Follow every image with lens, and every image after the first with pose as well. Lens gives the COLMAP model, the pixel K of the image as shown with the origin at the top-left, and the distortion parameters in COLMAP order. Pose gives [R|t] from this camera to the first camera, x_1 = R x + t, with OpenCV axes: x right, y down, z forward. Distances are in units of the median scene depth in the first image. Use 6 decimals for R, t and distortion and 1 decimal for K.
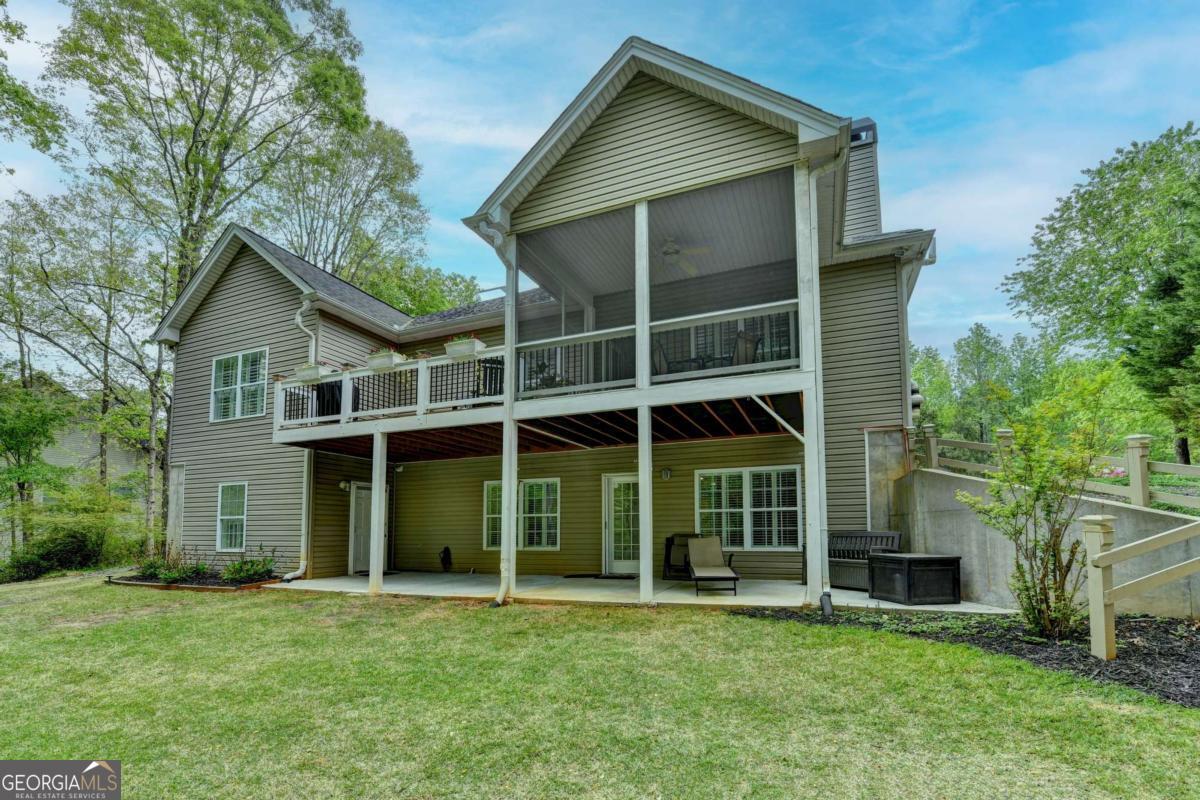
lens RADIAL K [[490.5, 0, 591.7], [0, 490.5, 403.3], [0, 0, 1]] dist [-0.009142, -0.000356]
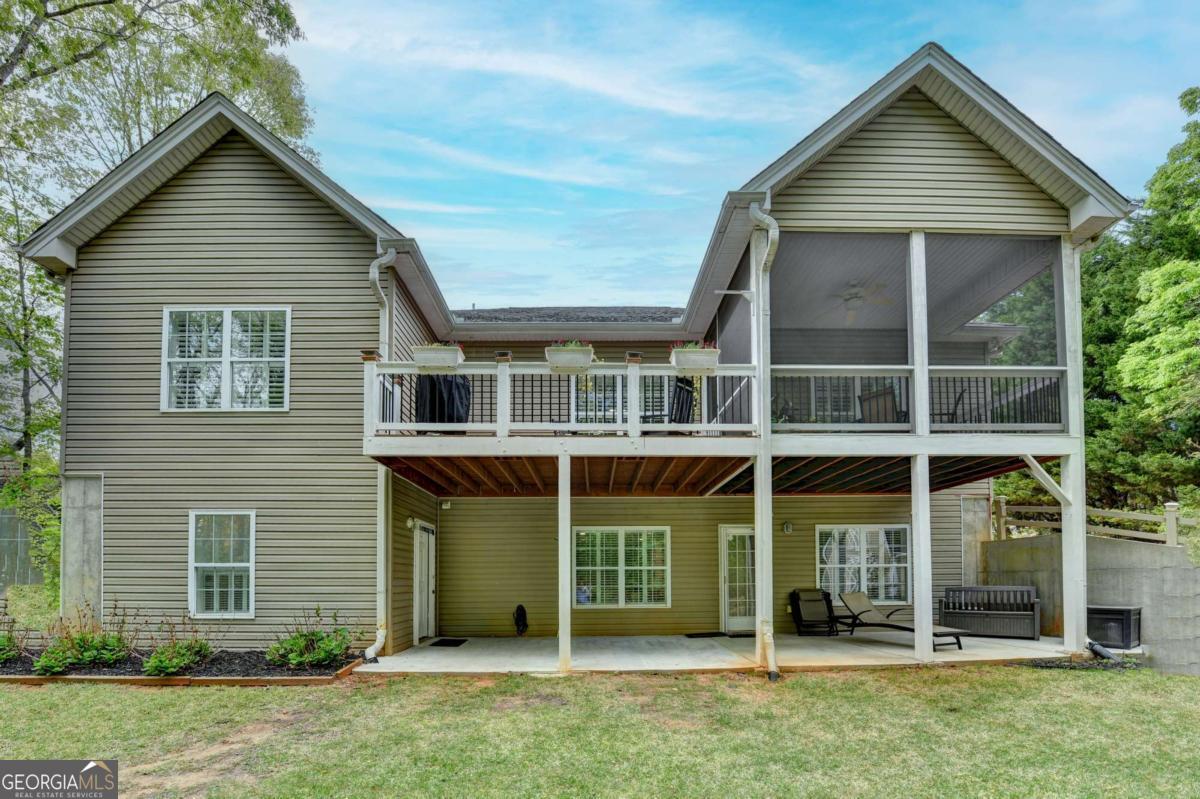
lens RADIAL K [[498.5, 0, 600.1], [0, 498.5, 484.6], [0, 0, 1]] dist [-0.013141, -0.000157]
pose [[0.924929, 0.076229, 0.372419, -0.590320], [-0.097975, 0.994393, 0.039788, 0.062040], [-0.367298, -0.073289, 0.927212, 0.256469]]
